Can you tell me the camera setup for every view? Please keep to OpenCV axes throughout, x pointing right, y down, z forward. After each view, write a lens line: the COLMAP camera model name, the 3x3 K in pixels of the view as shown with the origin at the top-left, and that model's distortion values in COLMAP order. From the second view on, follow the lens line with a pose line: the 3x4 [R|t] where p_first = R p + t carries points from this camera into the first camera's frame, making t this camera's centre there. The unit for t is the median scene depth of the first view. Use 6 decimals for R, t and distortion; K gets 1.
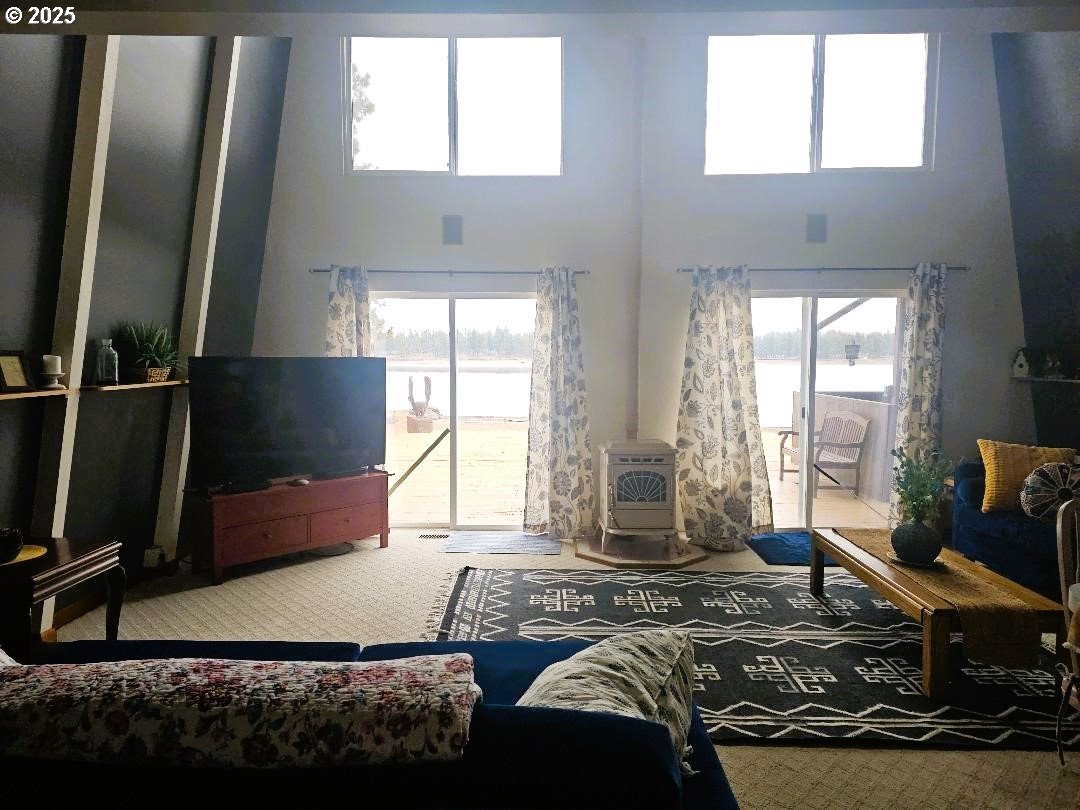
lens RADIAL K [[720.2, 0, 540.0], [0, 720.2, 405.0], [0, 0, 1]] dist [0.008023, -0.001223]
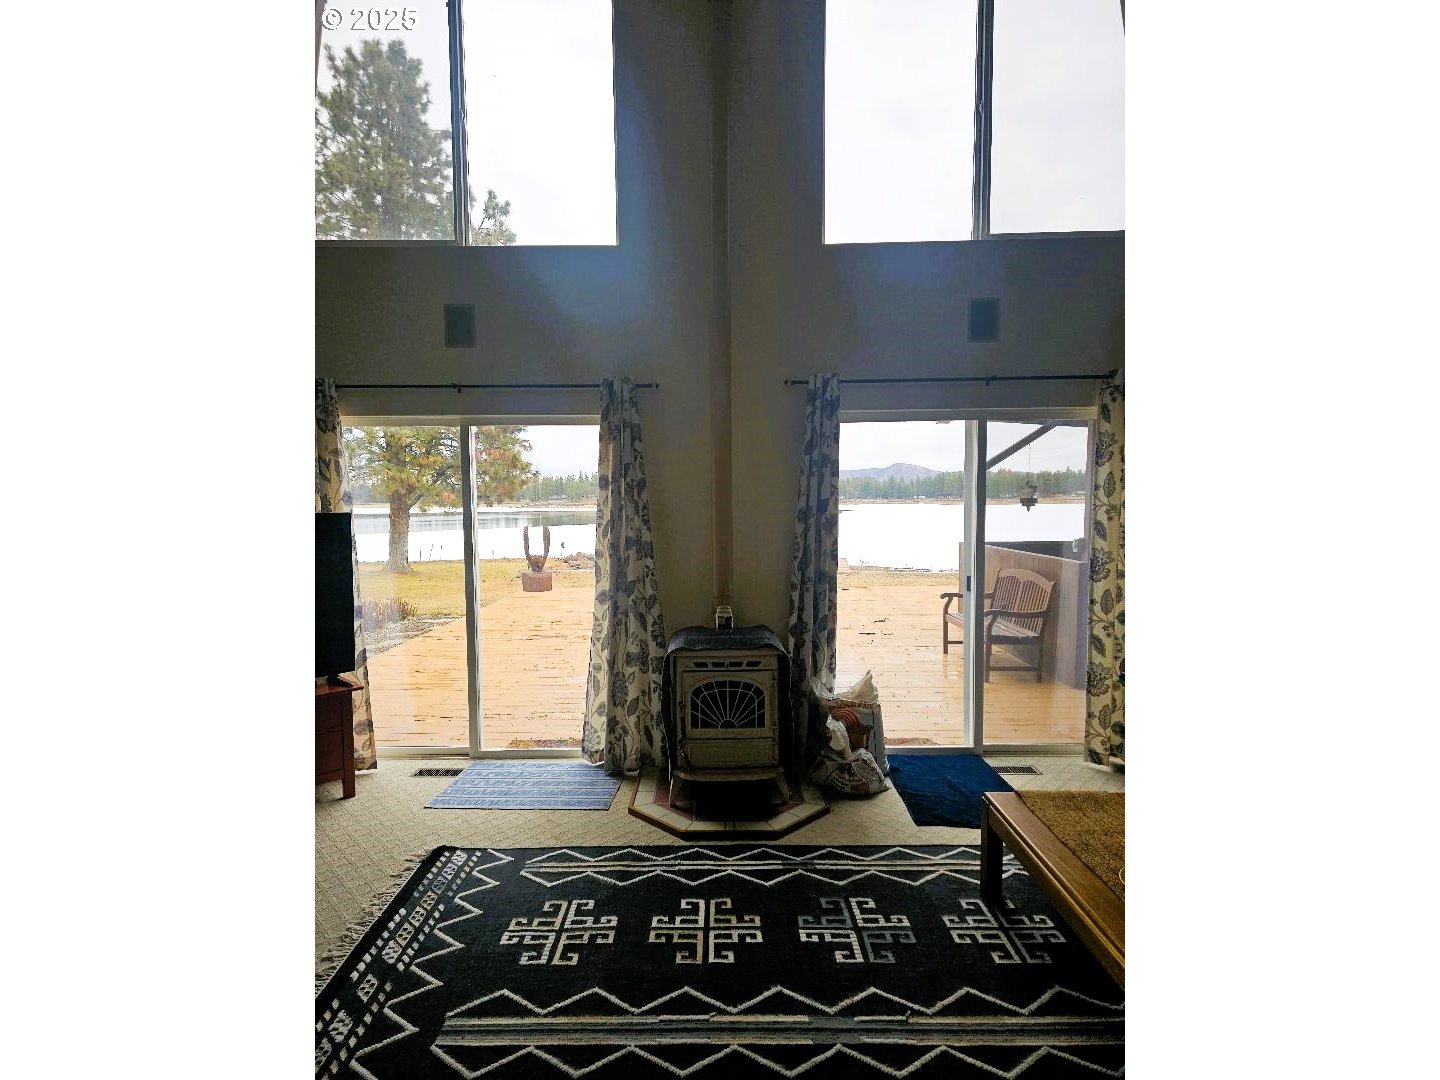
lens RADIAL K [[745.4, 0, 724.8], [0, 745.4, 547.4], [0, 0, 1]] dist [0.000414, -0.000038]
pose [[0.999531, -0.012460, 0.027962, 0.120536], [0.012558, 0.999916, -0.003329, -0.028812], [-0.027919, 0.003678, 0.999603, 0.313332]]
